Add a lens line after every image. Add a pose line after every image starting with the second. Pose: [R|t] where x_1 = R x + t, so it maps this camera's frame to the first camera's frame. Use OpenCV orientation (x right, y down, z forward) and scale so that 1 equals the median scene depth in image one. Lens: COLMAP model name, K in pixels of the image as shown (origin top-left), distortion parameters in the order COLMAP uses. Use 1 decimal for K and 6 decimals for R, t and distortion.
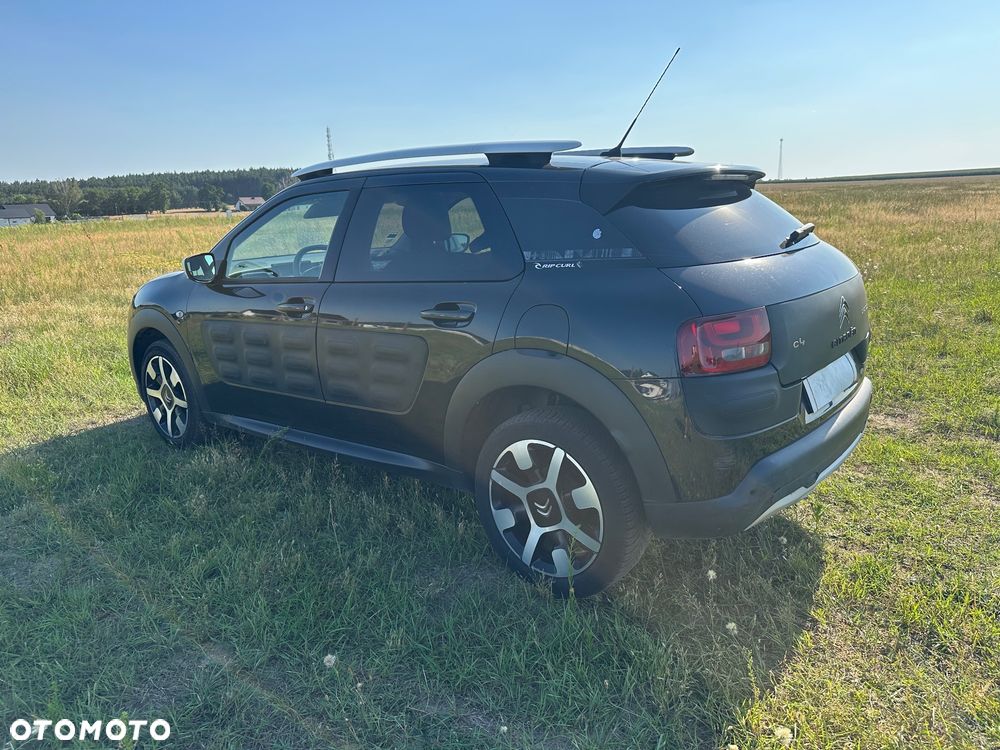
lens RADIAL K [[750.7, 0, 404.8], [0, 750.7, 394.4], [0, 0, 1]] dist [0.045848, -0.002900]
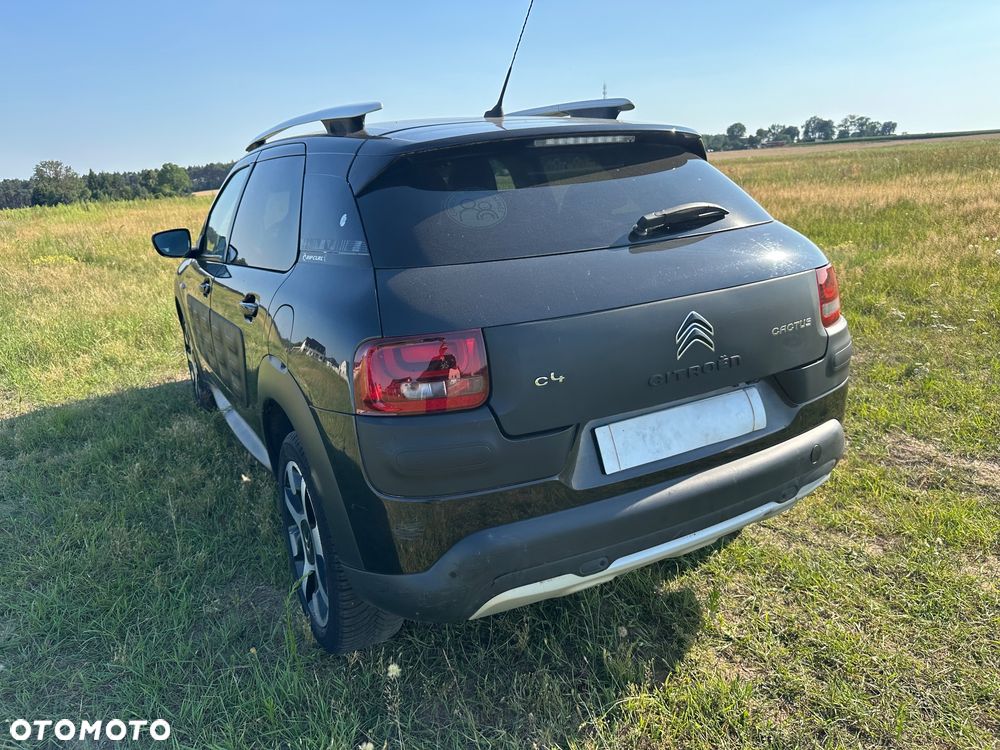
lens RADIAL K [[719.2, 0, 496.5], [0, 719.2, 368.2], [0, 0, 1]] dist [0.015859, -0.019883]
pose [[0.929424, 0.082298, -0.359719, 0.632441], [-0.068618, 0.996356, 0.050658, -0.096513], [0.362577, -0.022399, 0.931685, 0.309973]]
